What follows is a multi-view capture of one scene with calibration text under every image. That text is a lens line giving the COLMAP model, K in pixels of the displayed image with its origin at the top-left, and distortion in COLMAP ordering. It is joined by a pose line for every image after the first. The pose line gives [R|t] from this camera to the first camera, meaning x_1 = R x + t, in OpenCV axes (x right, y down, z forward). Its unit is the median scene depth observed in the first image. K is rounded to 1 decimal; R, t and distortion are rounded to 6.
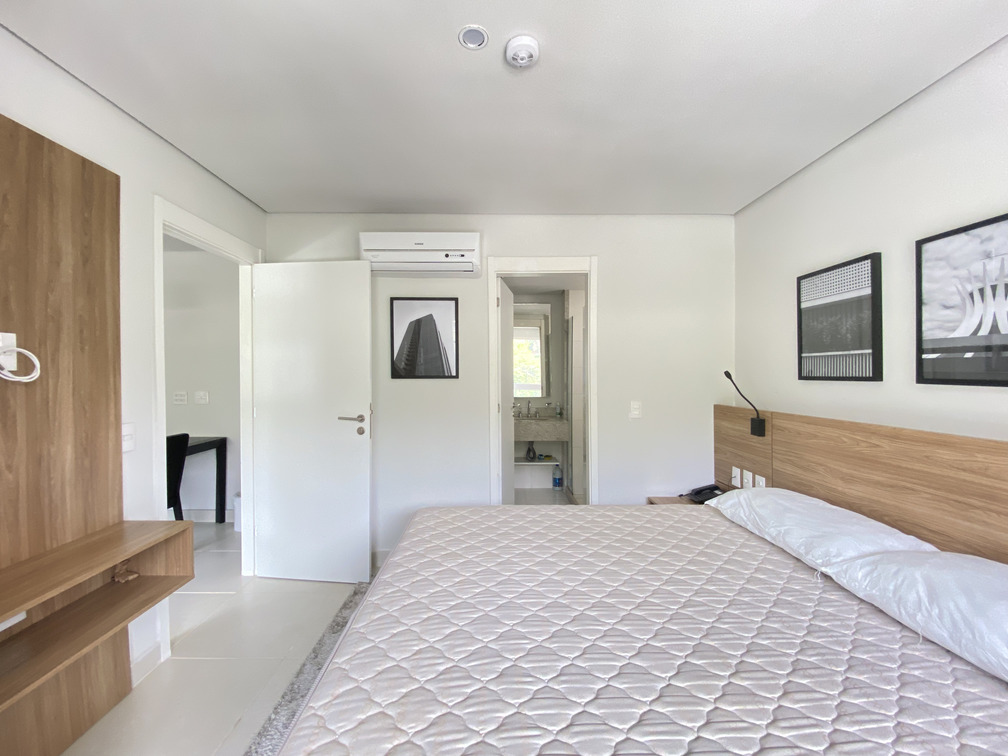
lens RADIAL K [[409.7, 0, 497.2], [0, 409.7, 374.5], [0, 0, 1]] dist [0.010990, -0.015898]
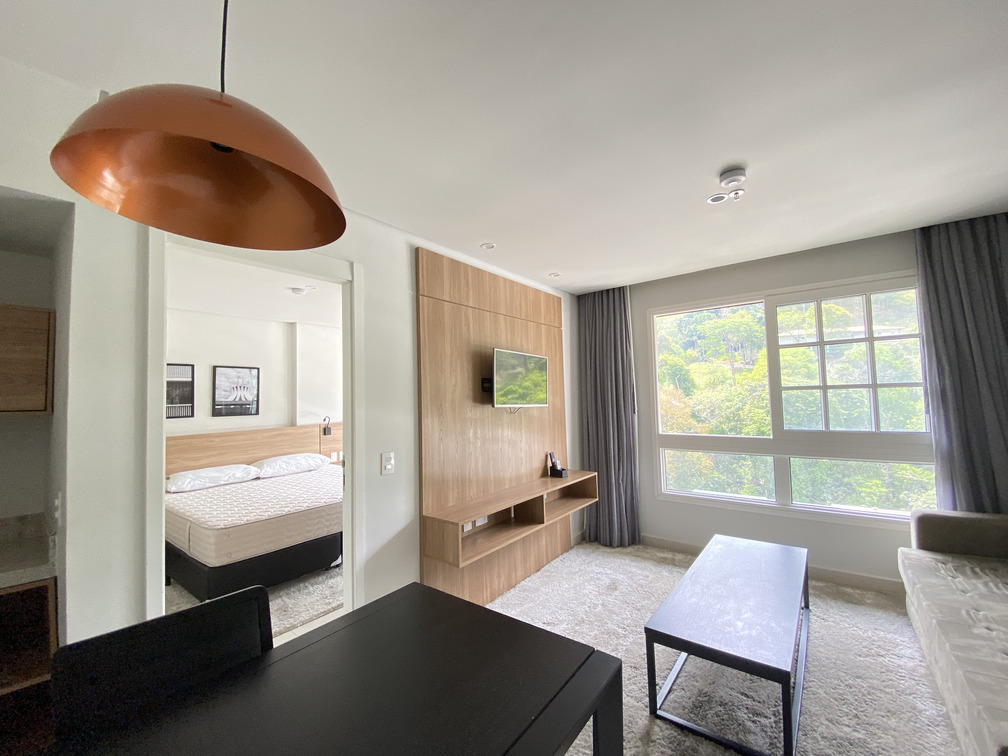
lens RADIAL K [[409.7, 0, 502.8], [0, 409.7, 372.9], [0, 0, 1]] dist [0.010990, -0.015898]
pose [[-0.785615, 0.060547, 0.615747, -2.038775], [0.032362, 0.997859, -0.056831, -0.049185], [-0.617869, -0.024721, -0.785892, 1.793994]]
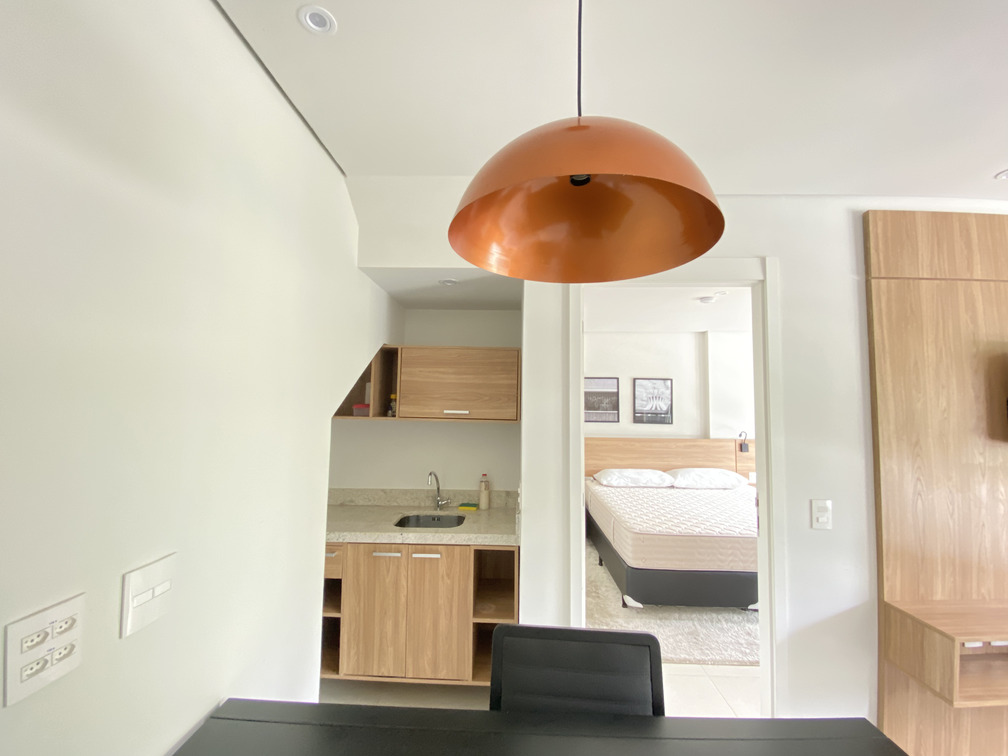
lens RADIAL K [[409.7, 0, 501.7], [0, 409.7, 375.1], [0, 0, 1]] dist [0.010990, -0.015898]
pose [[0.040042, 0.072425, 0.996570, -1.946904], [-0.010786, 0.997343, -0.072048, -0.099898], [-0.999140, -0.007864, 0.040717, 1.704821]]
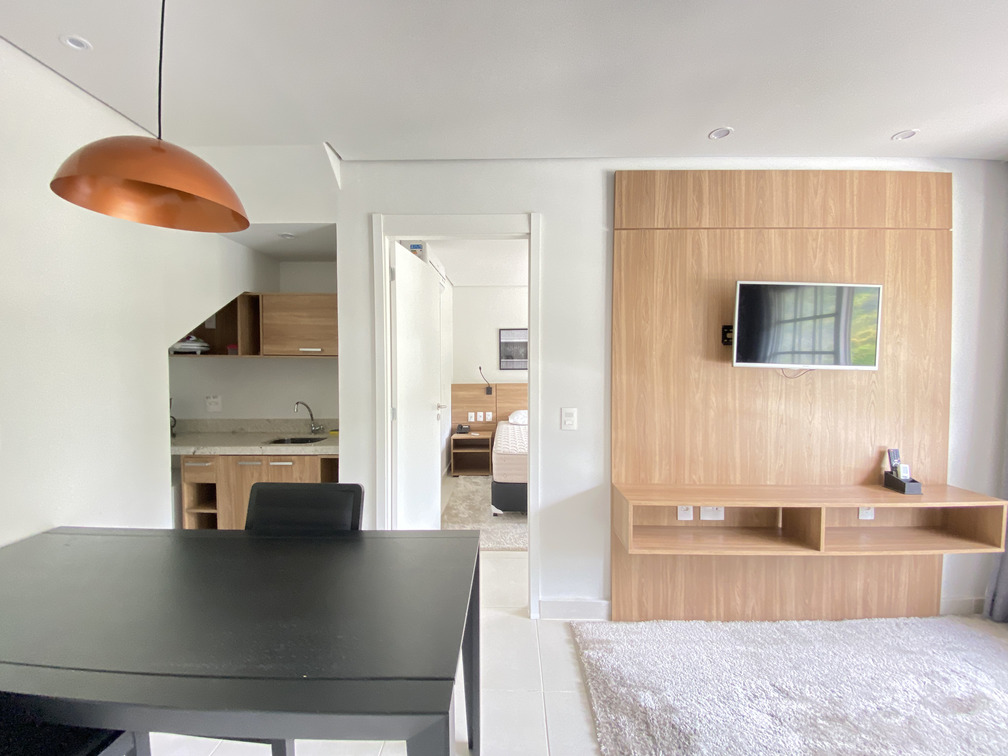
lens RADIAL K [[409.7, 0, 509.2], [0, 409.7, 377.2], [0, 0, 1]] dist [0.010990, -0.015898]
pose [[0.023298, -0.025614, 0.999400, -2.180453], [0.005690, 0.999659, 0.025488, -0.006572], [-0.999712, 0.005093, 0.023435, 1.119390]]
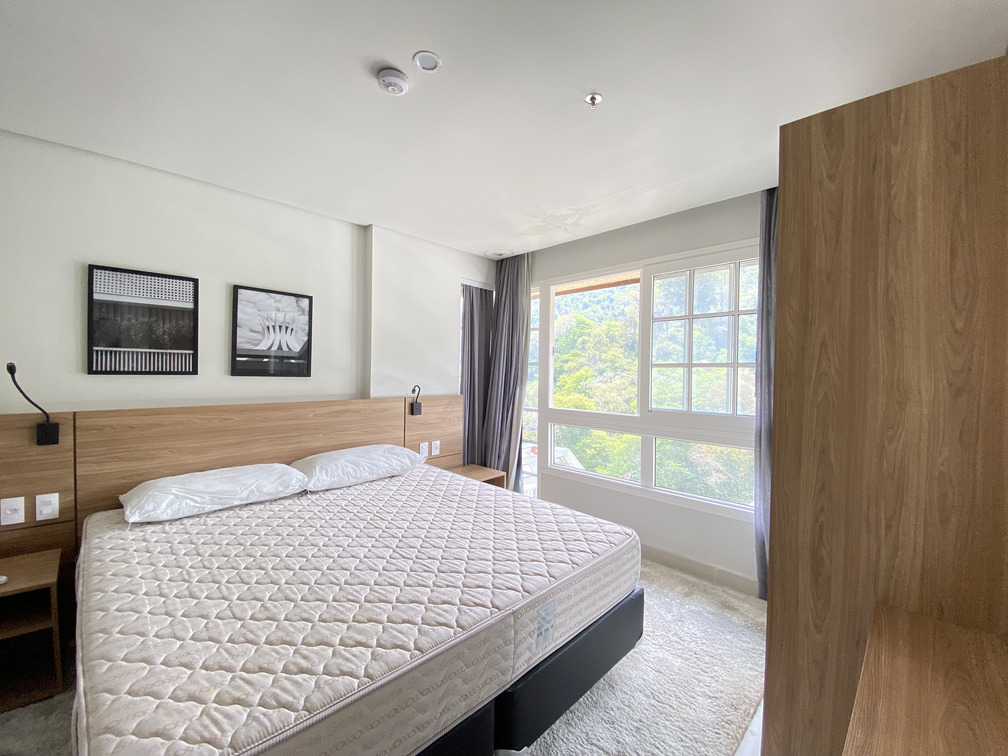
lens RADIAL K [[409.7, 0, 500.8], [0, 409.7, 372.5], [0, 0, 1]] dist [0.010990, -0.015898]
pose [[-0.699884, -0.013858, 0.714122, -0.738004], [-0.015534, 0.999871, 0.004179, -0.011978], [-0.714087, -0.008168, -0.700009, 1.236683]]
